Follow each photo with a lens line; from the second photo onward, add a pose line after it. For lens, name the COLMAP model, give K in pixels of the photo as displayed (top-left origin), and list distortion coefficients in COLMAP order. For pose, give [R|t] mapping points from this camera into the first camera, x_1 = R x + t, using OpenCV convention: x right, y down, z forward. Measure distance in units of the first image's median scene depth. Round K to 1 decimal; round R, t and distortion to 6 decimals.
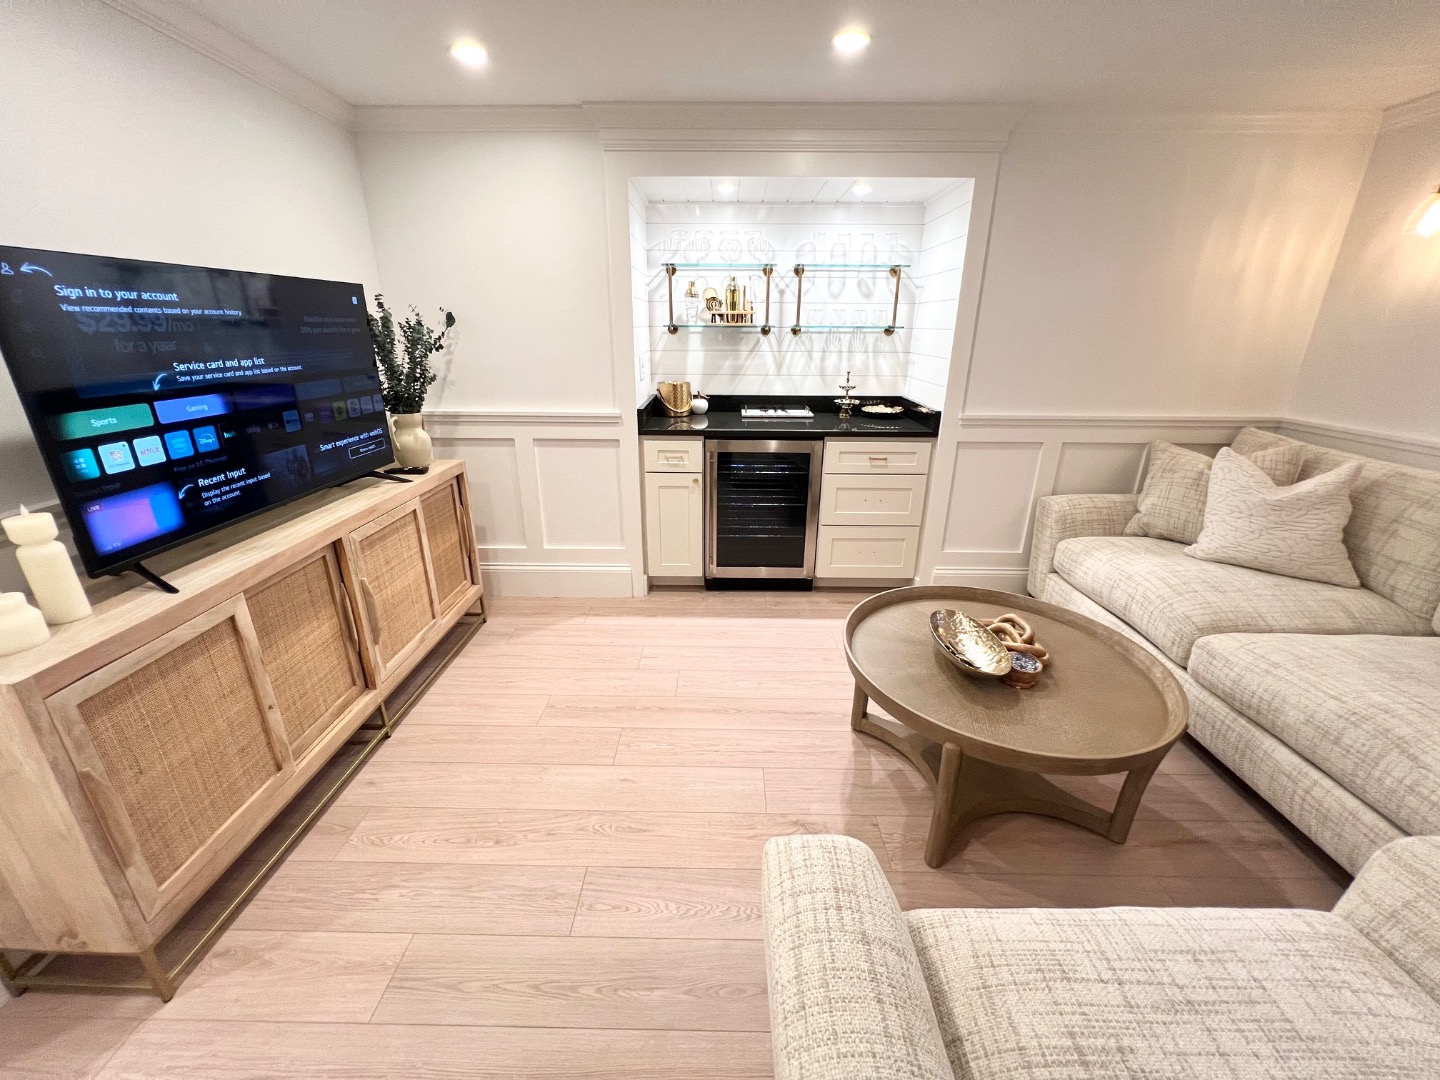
lens RADIAL K [[572.5, 0, 720.0], [0, 572.5, 540.0], [0, 0, 1]] dist [-0.012953, 0.000587]
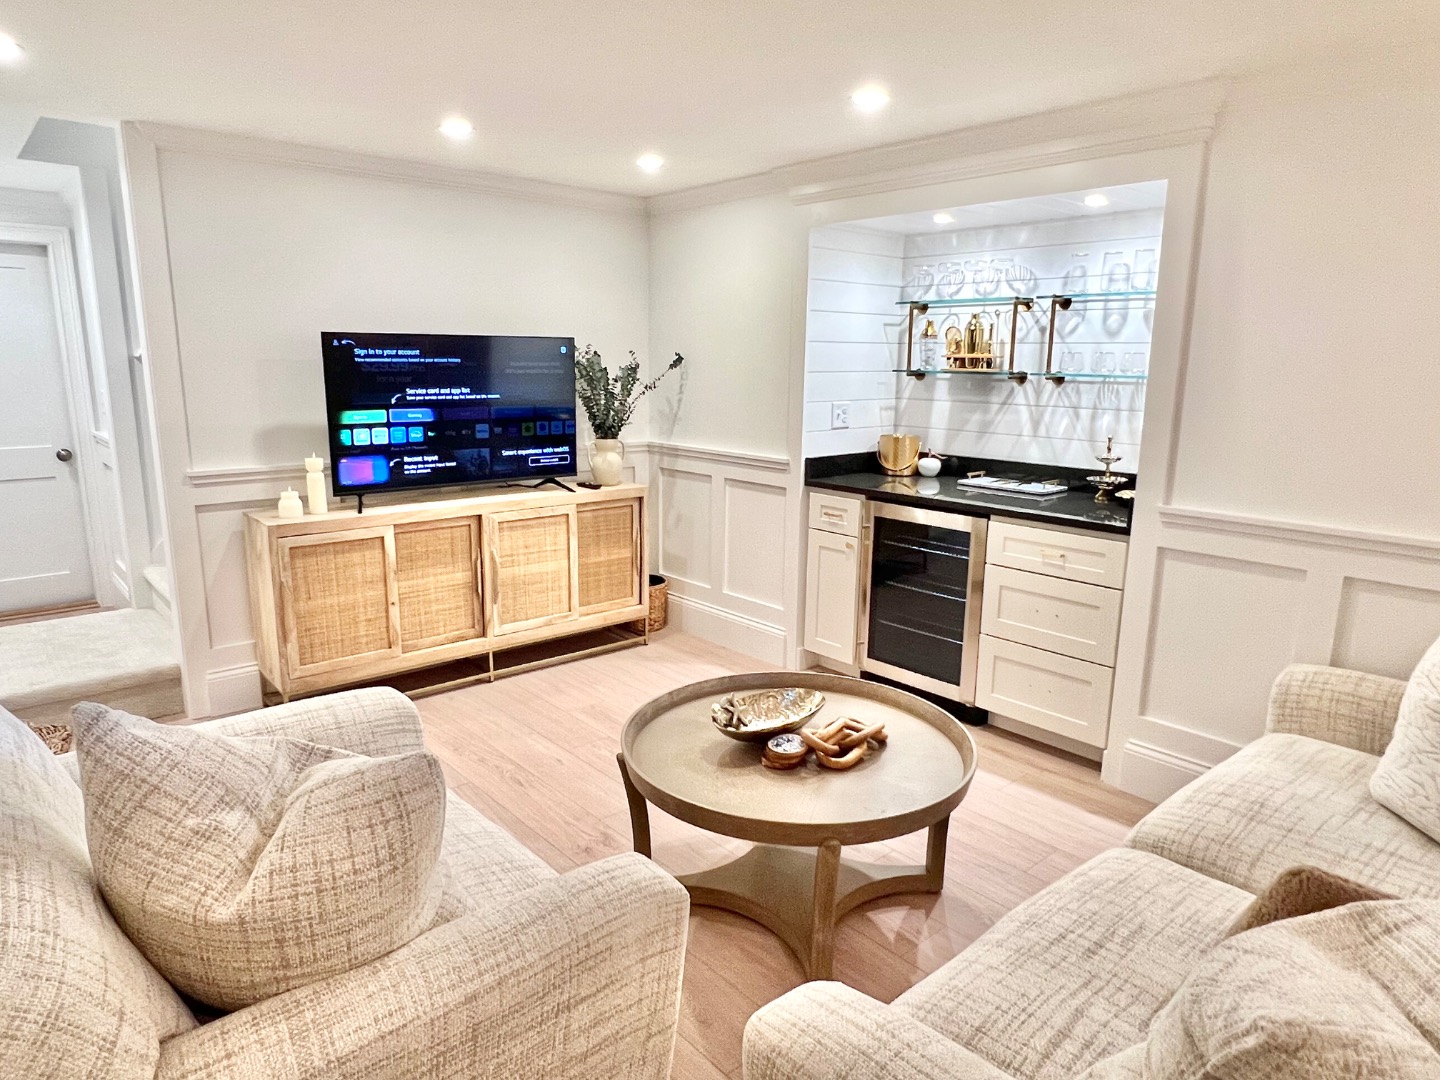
lens RADIAL K [[910.9, 0, 720.0], [0, 910.9, 540.0], [0, 0, 1]] dist [-0.002126, -0.000353]
pose [[0.668968, 0.149812, -0.728037, 0.834991], [-0.265950, 0.962877, -0.046236, 0.002213], [0.694084, 0.224552, 0.683977, -0.063135]]
